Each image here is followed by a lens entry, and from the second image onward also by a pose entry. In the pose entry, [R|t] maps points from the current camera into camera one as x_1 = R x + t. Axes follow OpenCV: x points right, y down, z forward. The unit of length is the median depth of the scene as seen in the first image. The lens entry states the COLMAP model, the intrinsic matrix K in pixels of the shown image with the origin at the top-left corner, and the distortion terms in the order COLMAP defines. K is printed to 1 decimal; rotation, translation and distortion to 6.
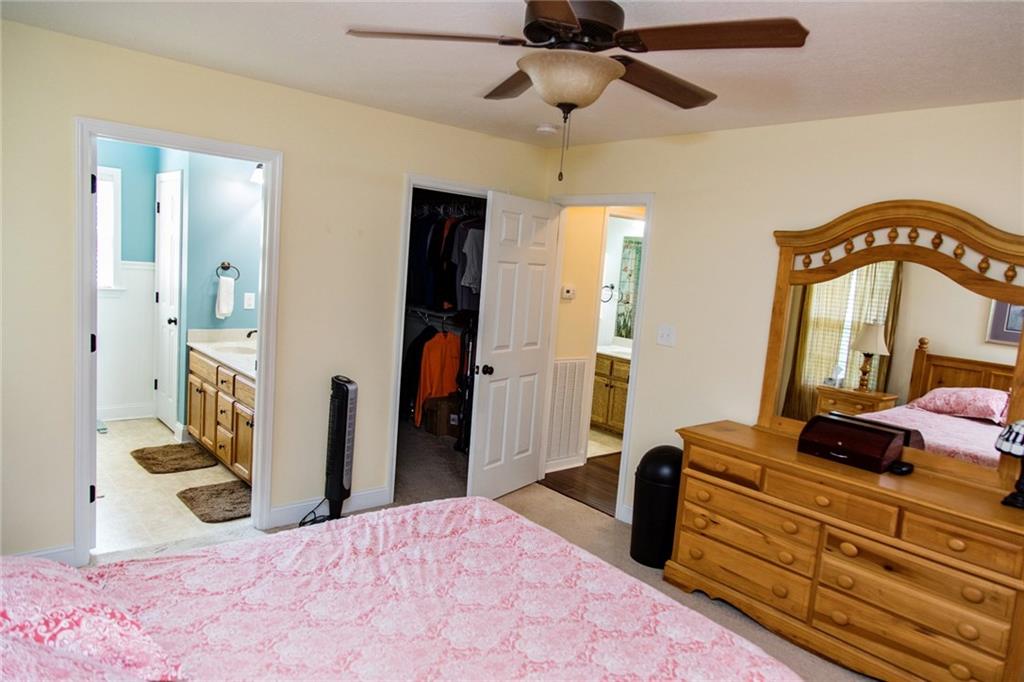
lens RADIAL K [[675.5, 0, 514.6], [0, 675.5, 346.1], [0, 0, 1]] dist [0.012575, -0.001123]
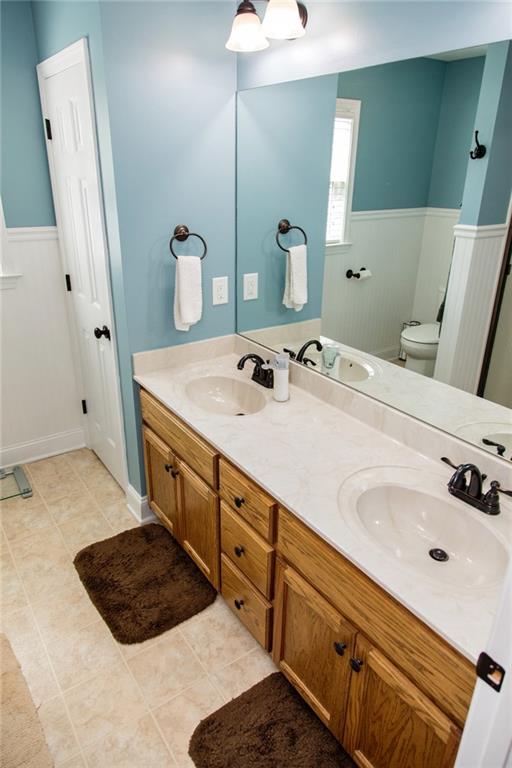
lens RADIAL K [[506.6, 0, 254.9], [0, 506.6, 381.0], [0, 0, 1]] dist [0.012575, -0.001123]
pose [[0.992317, -0.017685, -0.122448, -0.321244], [0.050271, 0.961981, 0.268452, -0.112339], [0.113045, -0.272545, 0.955479, 0.582726]]
